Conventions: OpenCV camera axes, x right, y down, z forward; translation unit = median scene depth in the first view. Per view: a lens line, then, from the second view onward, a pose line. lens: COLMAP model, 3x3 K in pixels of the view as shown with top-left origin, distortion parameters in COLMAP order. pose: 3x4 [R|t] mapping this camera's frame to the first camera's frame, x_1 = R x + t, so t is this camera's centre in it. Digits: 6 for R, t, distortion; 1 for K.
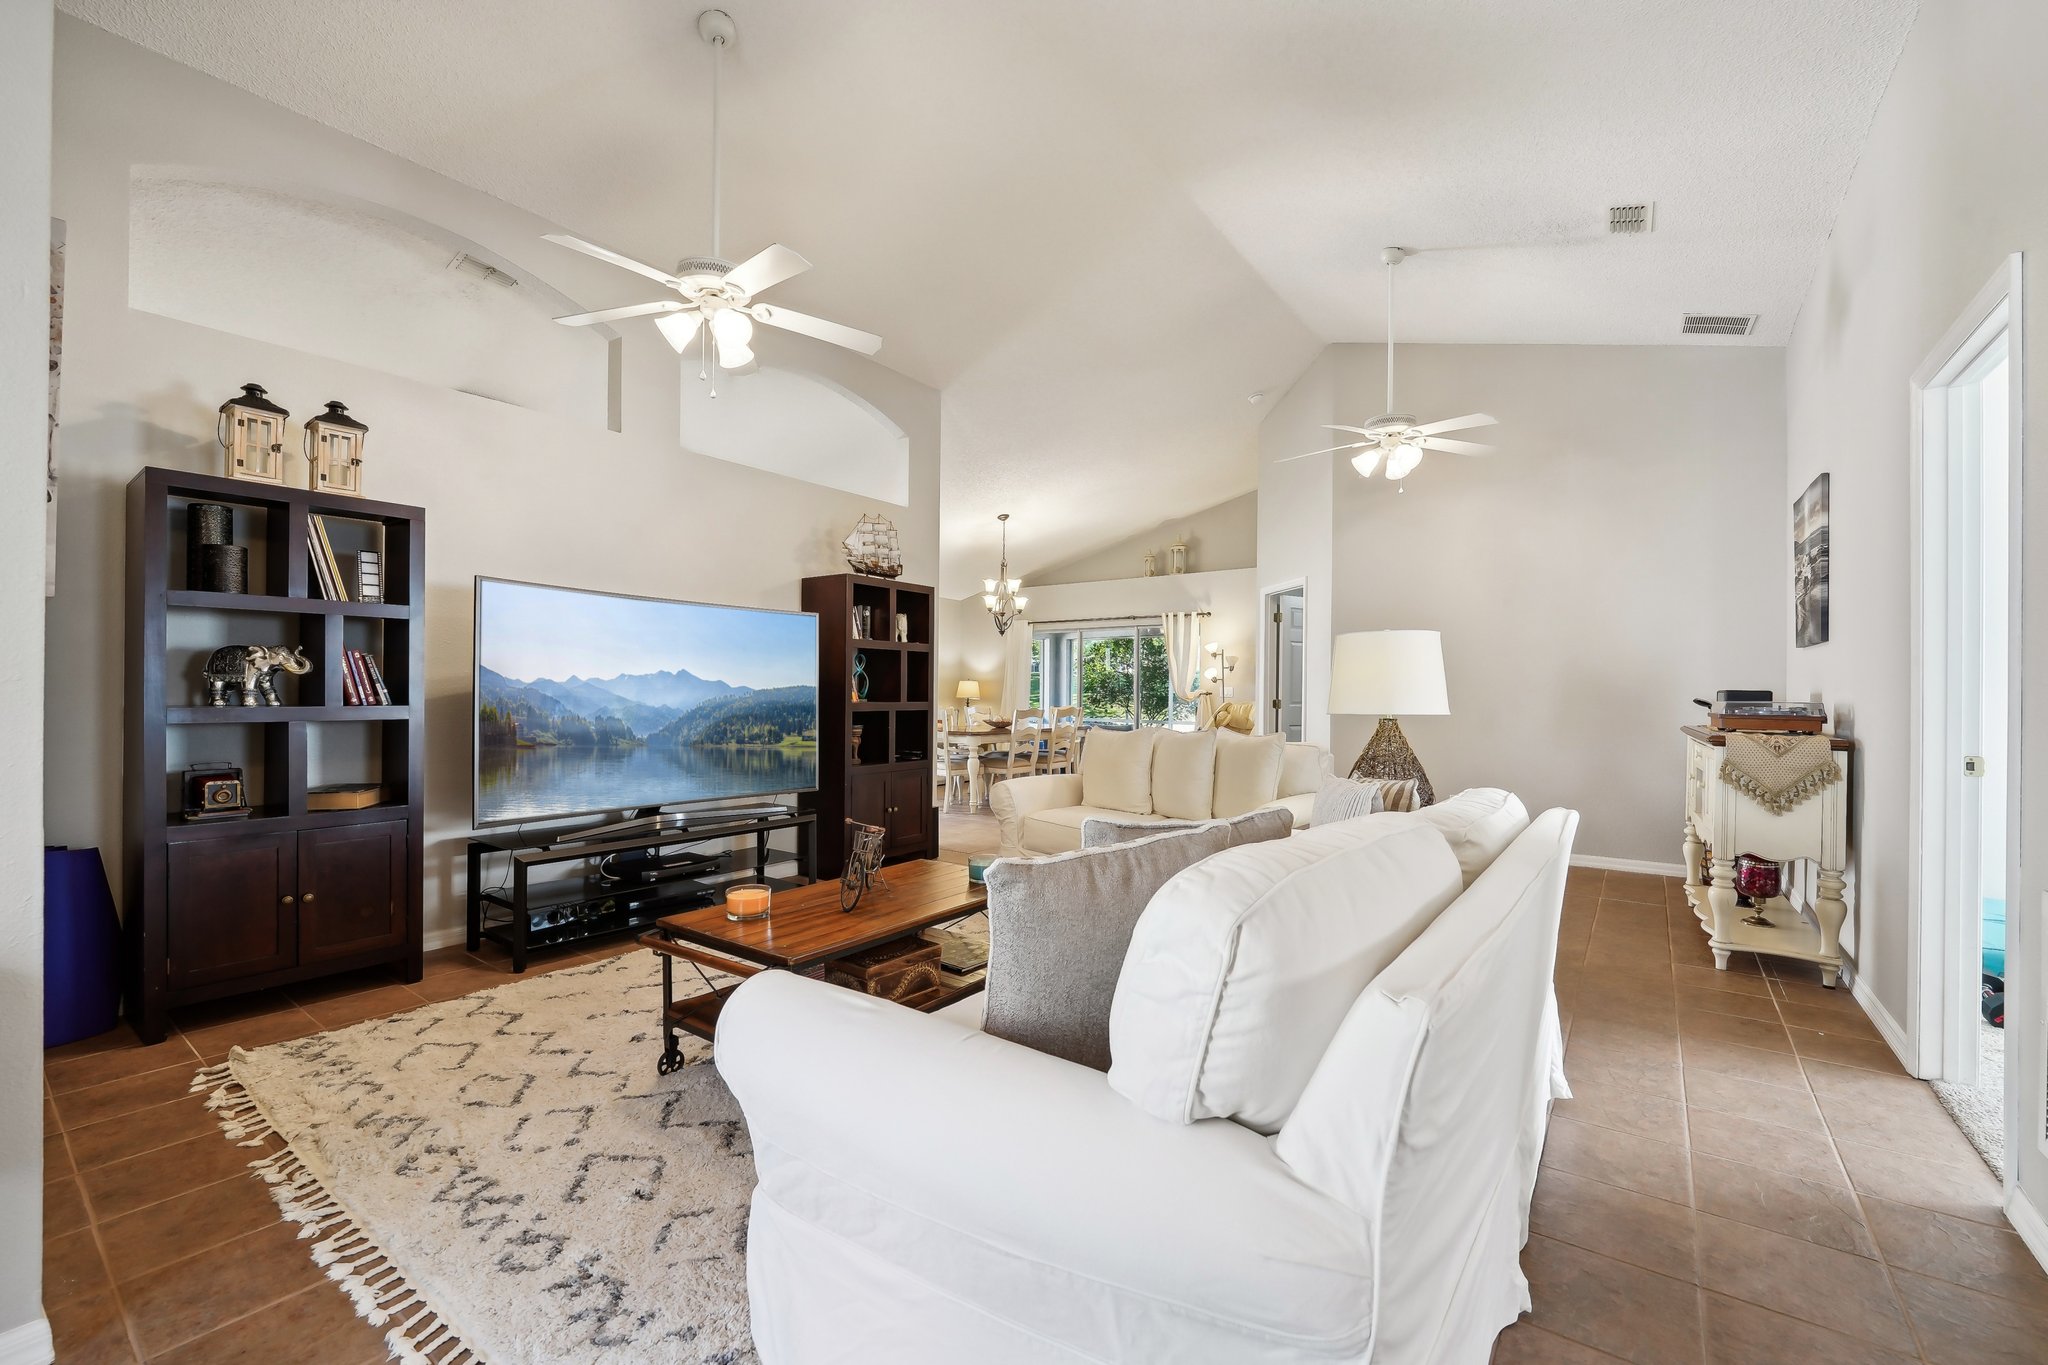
lens RADIAL K [[840.0, 0, 1028.7], [0, 840.0, 691.8], [0, 0, 1]] dist [-0.004004, -0.002723]
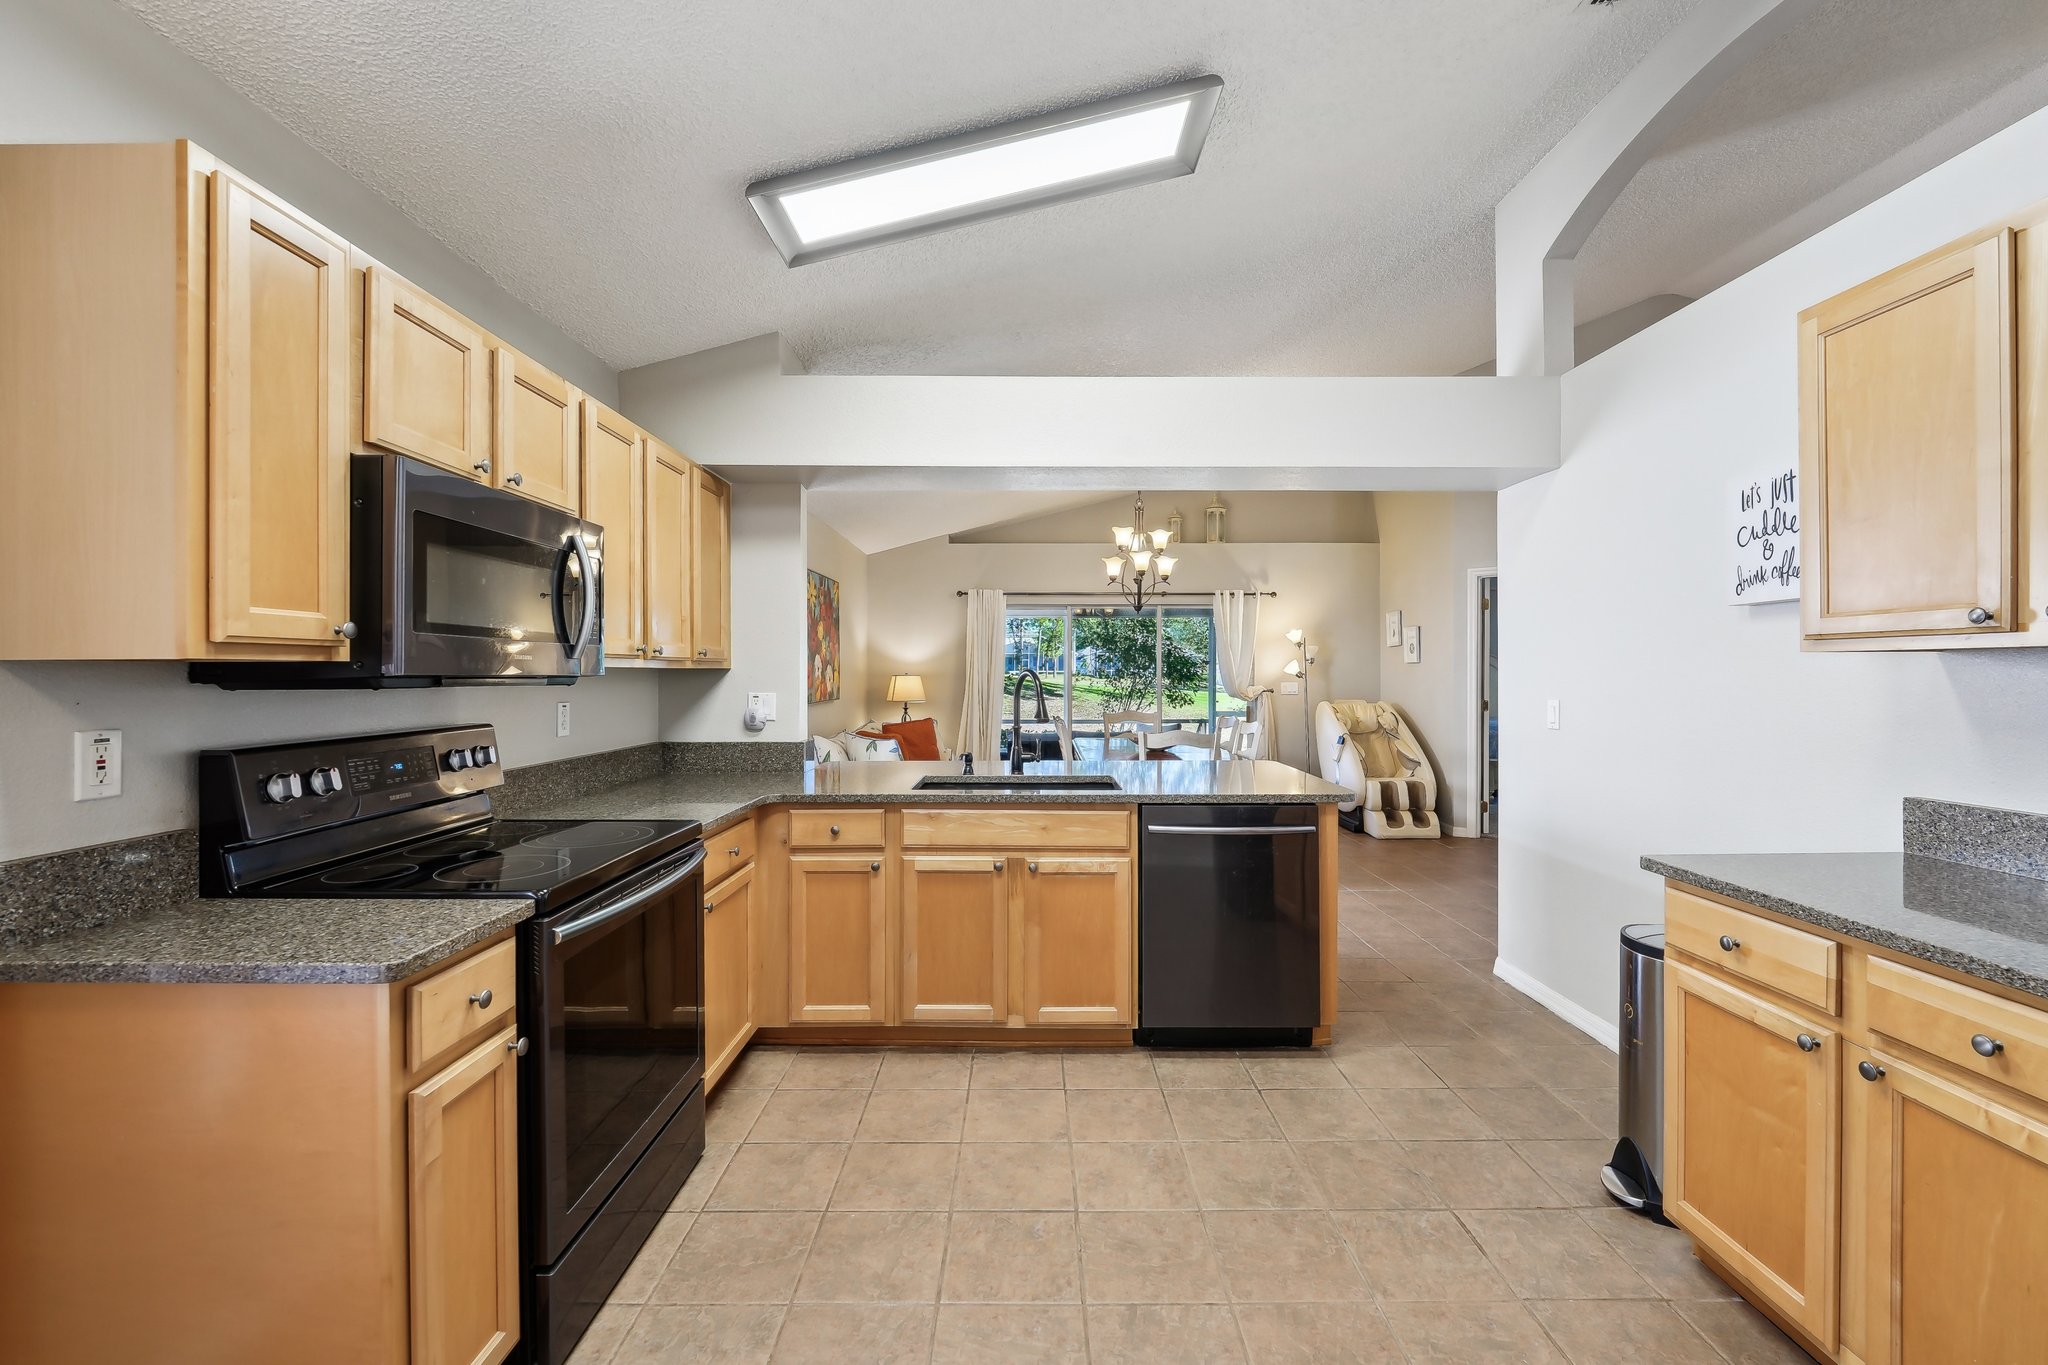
lens RADIAL K [[840.0, 0, 1032.2], [0, 840.0, 675.5], [0, 0, 1]] dist [-0.004004, -0.002723]
pose [[0.795335, -0.010258, 0.606084, -0.499436], [0.007319, 0.999946, 0.007320, -0.022089], [-0.606126, -0.001386, 0.795367, 0.515208]]
